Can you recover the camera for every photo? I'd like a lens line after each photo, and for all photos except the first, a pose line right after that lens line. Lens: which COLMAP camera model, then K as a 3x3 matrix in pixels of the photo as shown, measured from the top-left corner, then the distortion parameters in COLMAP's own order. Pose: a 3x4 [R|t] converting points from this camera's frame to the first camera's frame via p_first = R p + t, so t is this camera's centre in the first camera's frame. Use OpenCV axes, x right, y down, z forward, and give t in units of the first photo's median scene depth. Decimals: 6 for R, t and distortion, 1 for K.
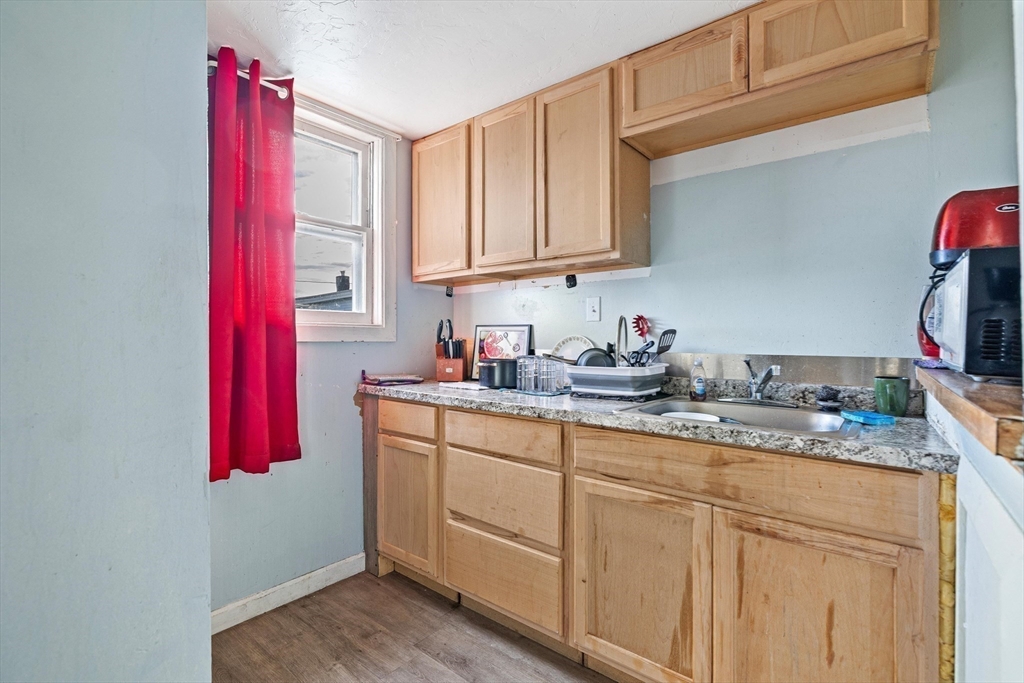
lens RADIAL K [[471.9, 0, 512.8], [0, 471.9, 336.4], [0, 0, 1]] dist [-0.002637, -0.000047]
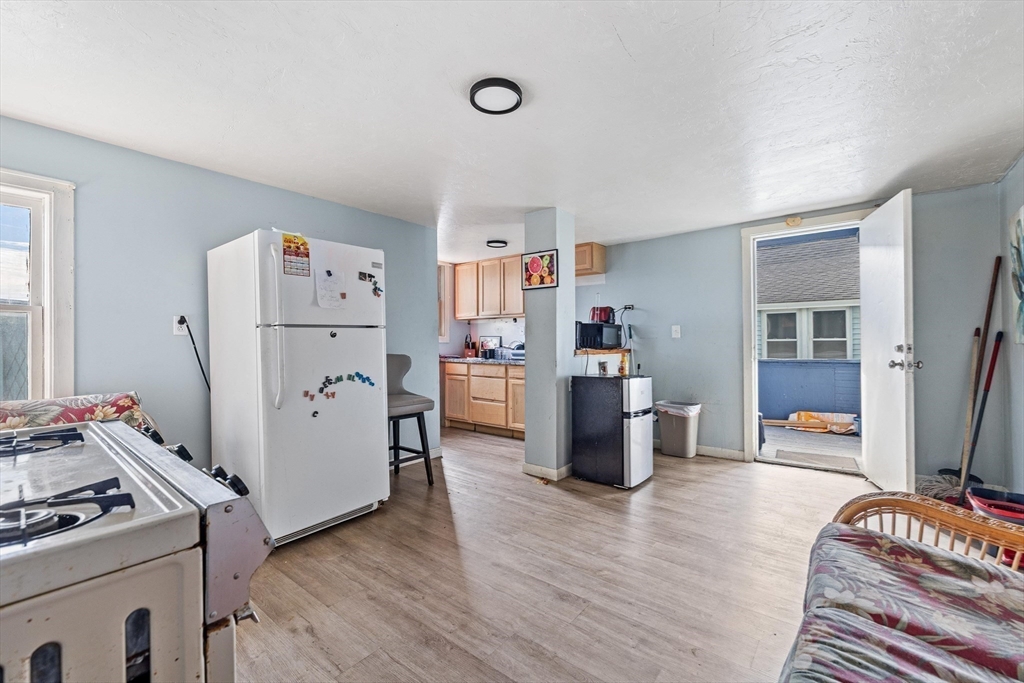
lens RADIAL K [[432.3, 0, 514.3], [0, 432.3, 341.1], [0, 0, 1]] dist [0.002945, -0.000248]
pose [[0.999833, -0.001003, 0.018225, 0.078091], [0.001026, 0.999999, -0.001232, 0.006342], [-0.018224, 0.001251, 0.999833, -1.590341]]
